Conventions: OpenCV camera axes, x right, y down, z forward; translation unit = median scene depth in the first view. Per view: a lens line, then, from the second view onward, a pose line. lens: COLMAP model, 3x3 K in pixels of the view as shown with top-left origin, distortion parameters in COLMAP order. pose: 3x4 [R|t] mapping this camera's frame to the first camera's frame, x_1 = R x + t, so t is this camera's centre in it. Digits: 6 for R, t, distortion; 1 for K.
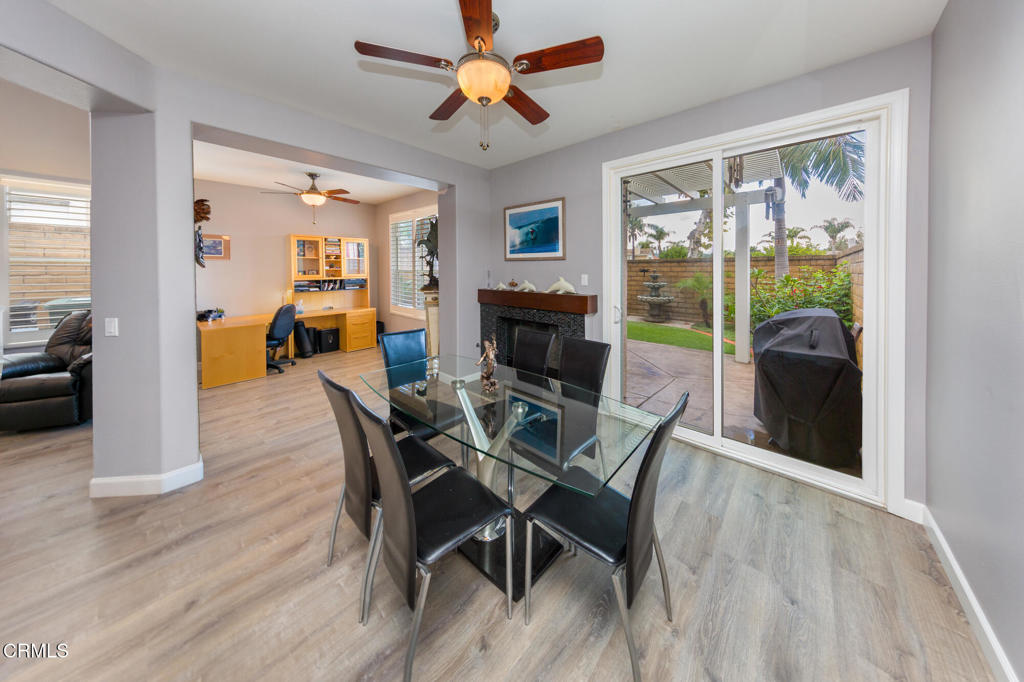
lens RADIAL K [[315.3, 0, 533.2], [0, 315.3, 298.2], [0, 0, 1]] dist [-0.000143, -0.000016]
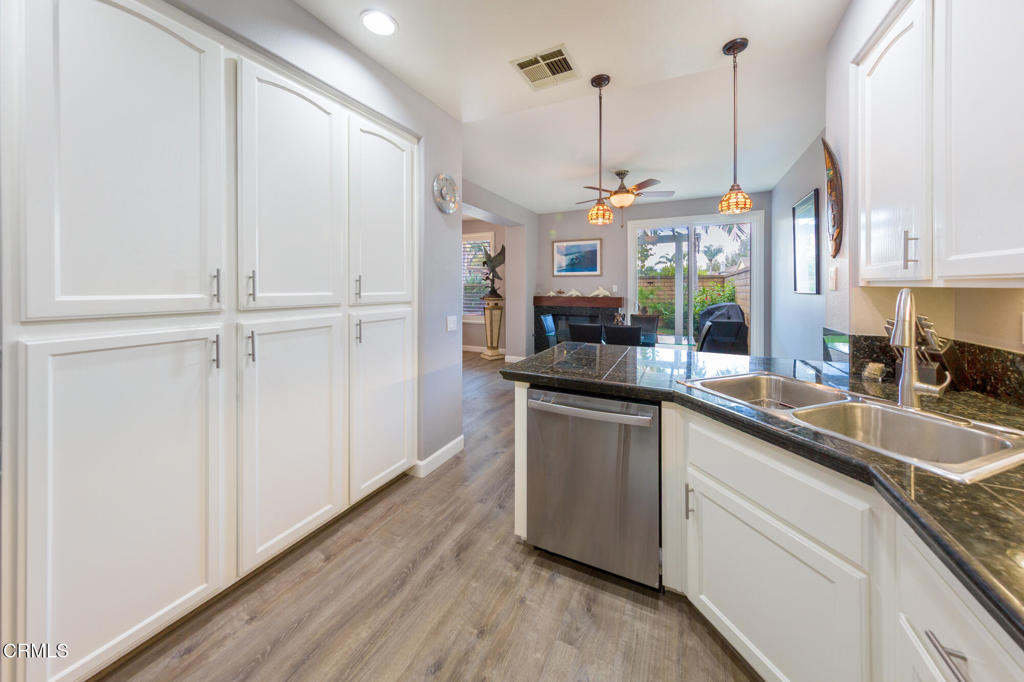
lens RADIAL K [[337.4, 0, 512.0], [0, 337.4, 341.0], [0, 0, 1]] dist [0.000131, -0.000024]
pose [[0.970380, -0.039131, 0.238393, -0.709287], [0.024252, 0.997588, 0.065032, 0.081721], [-0.240363, -0.057324, 0.968989, -0.563623]]
